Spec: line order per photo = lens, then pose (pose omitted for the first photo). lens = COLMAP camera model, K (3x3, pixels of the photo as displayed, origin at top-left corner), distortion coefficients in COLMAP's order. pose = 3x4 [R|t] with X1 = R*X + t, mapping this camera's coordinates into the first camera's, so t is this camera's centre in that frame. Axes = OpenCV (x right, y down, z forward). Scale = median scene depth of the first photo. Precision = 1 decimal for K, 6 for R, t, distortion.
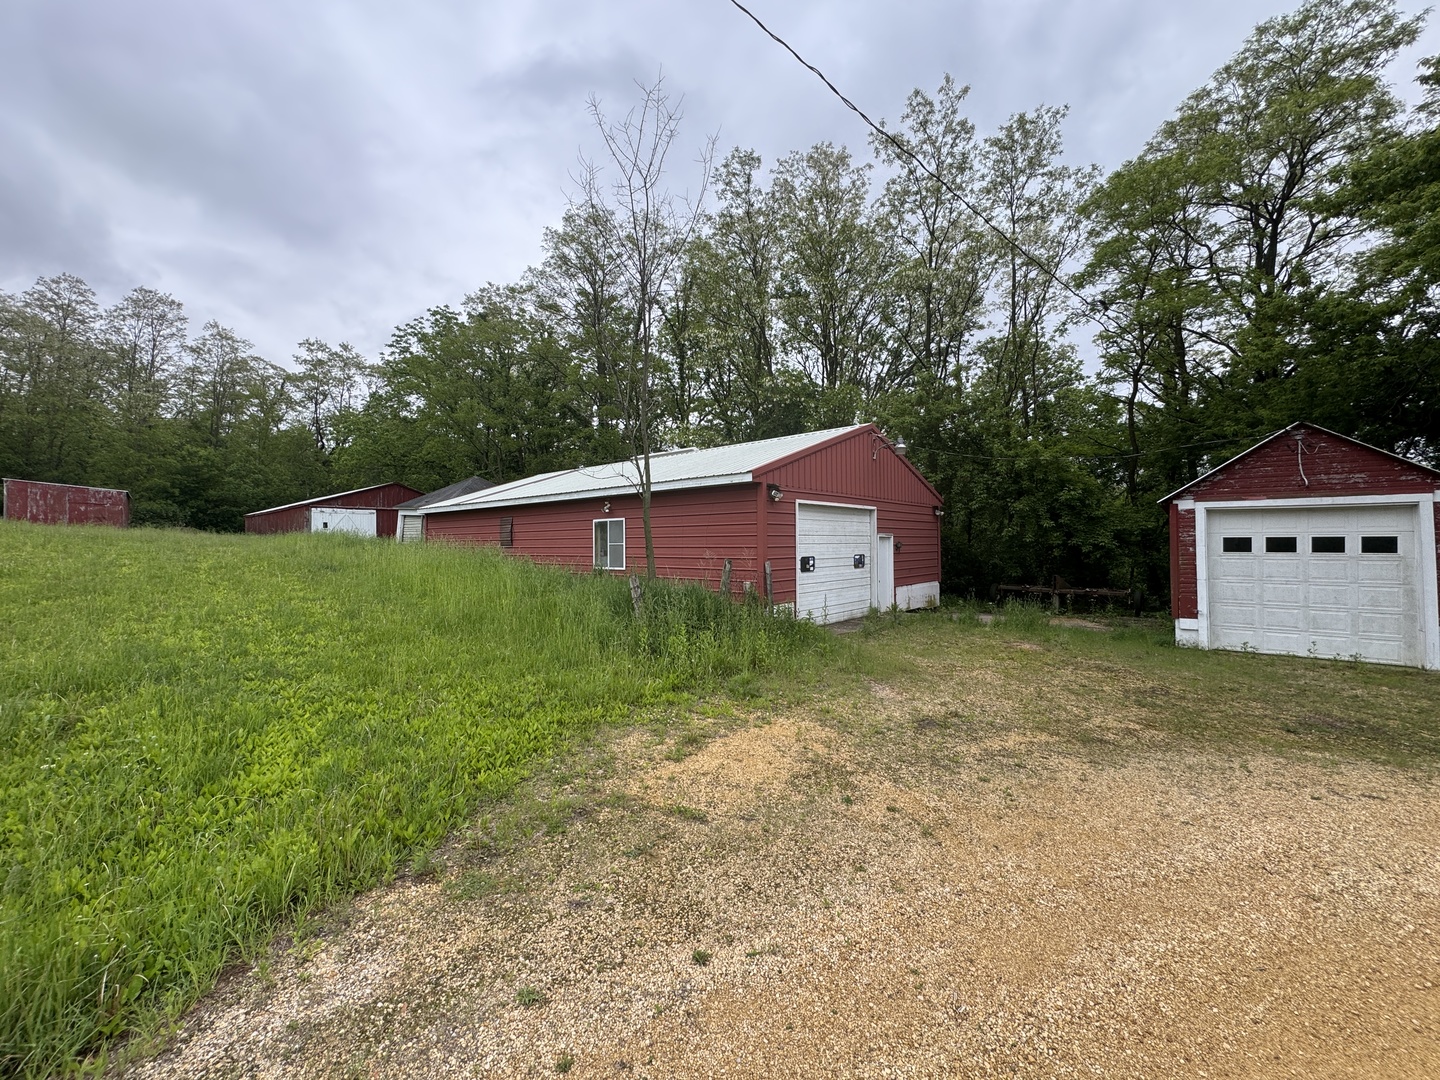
lens RADIAL K [[577.3, 0, 720.0], [0, 577.3, 540.0], [0, 0, 1]] dist [0.000430, -0.000505]
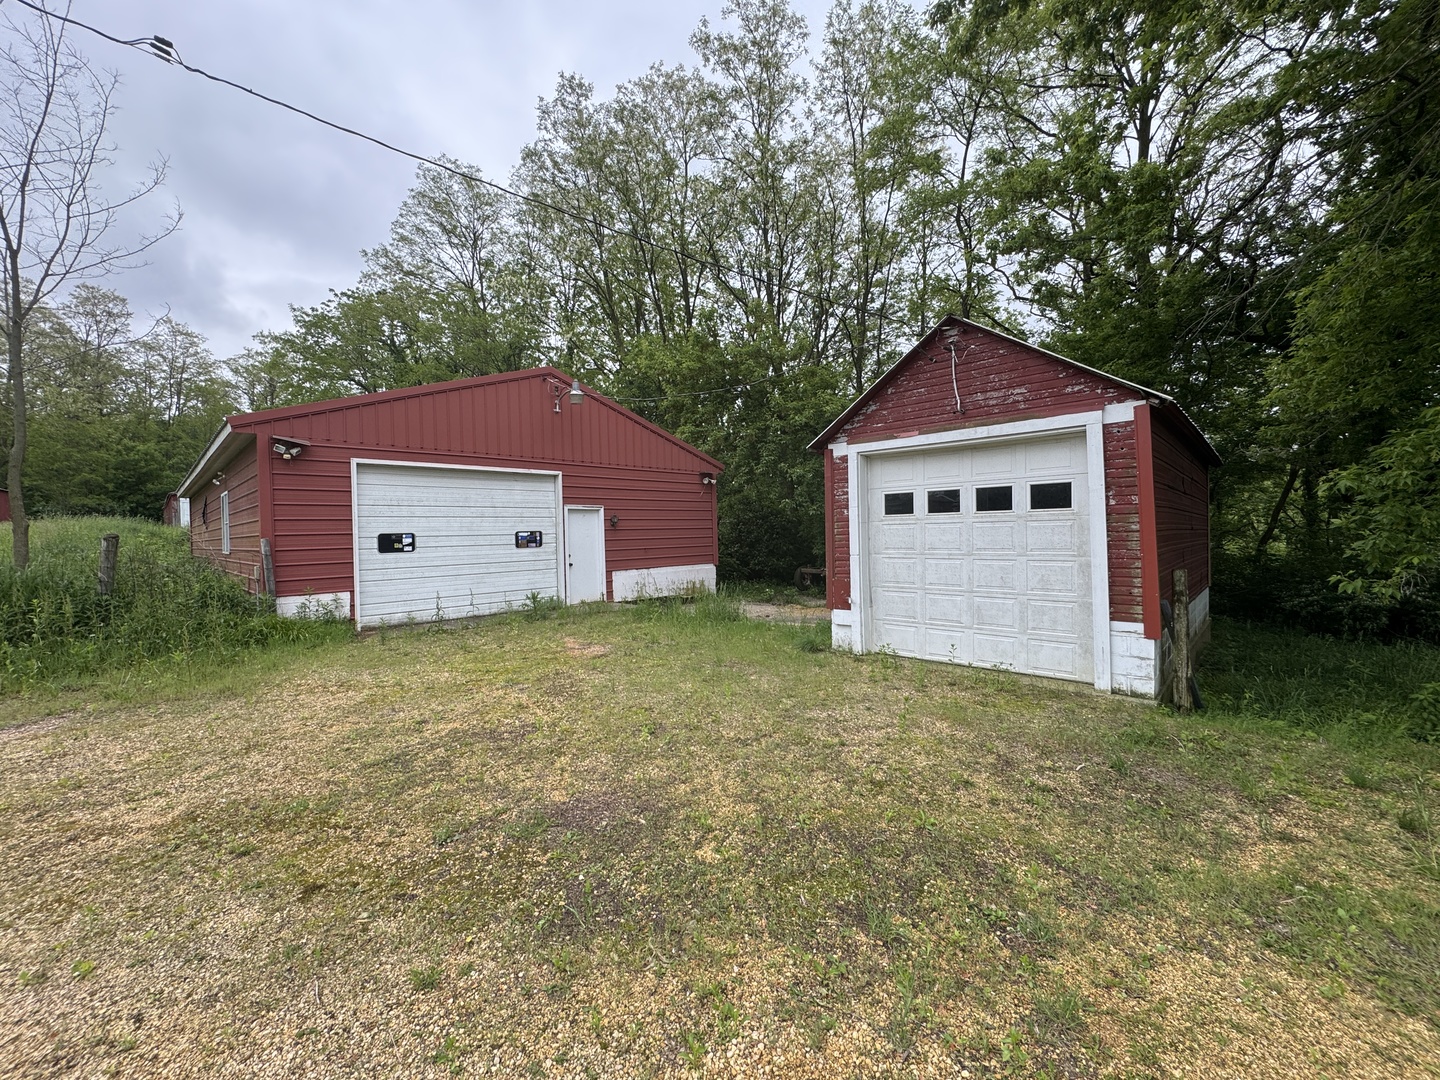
lens RADIAL K [[577.3, 0, 720.0], [0, 577.3, 540.0], [0, 0, 1]] dist [0.000430, -0.000505]
pose [[0.997782, -0.015847, -0.064648, 0.540347], [0.017057, 0.999689, 0.018214, 0.026546], [0.064339, -0.019277, 0.997742, 0.215136]]
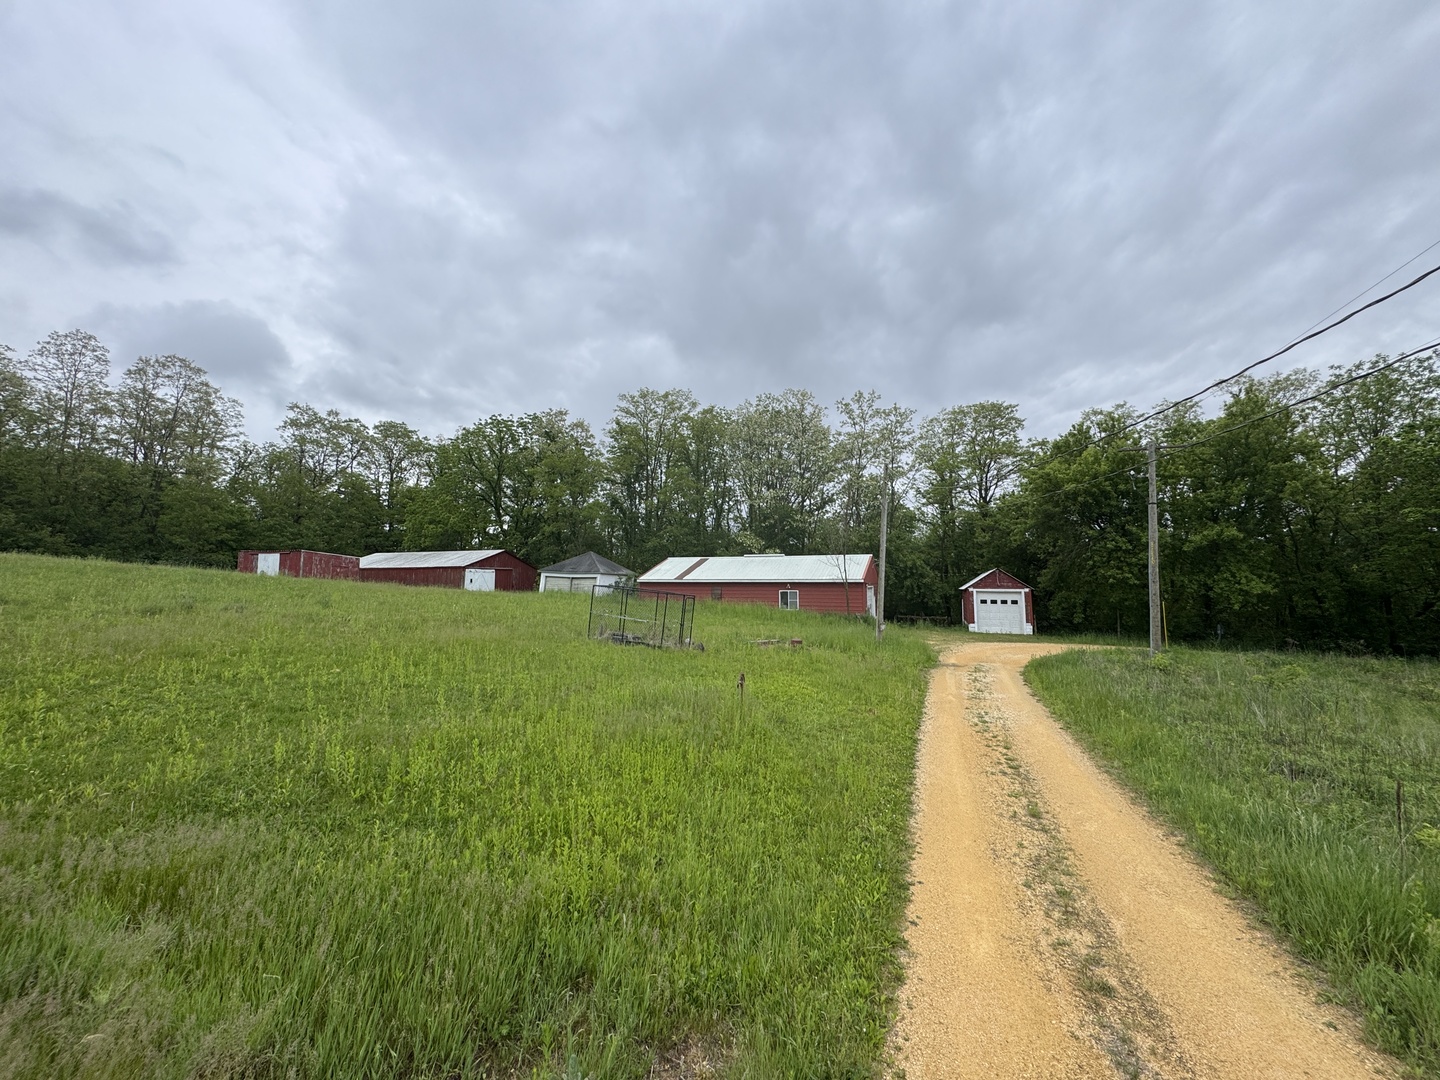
lens RADIAL K [[577.3, 0, 720.0], [0, 577.3, 540.0], [0, 0, 1]] dist [0.000430, -0.000505]
pose [[0.938969, 0.042175, 0.341406, -1.312890], [-0.014879, 0.996506, -0.082179, -0.038624], [-0.343679, 0.072084, 0.936316, -1.266829]]
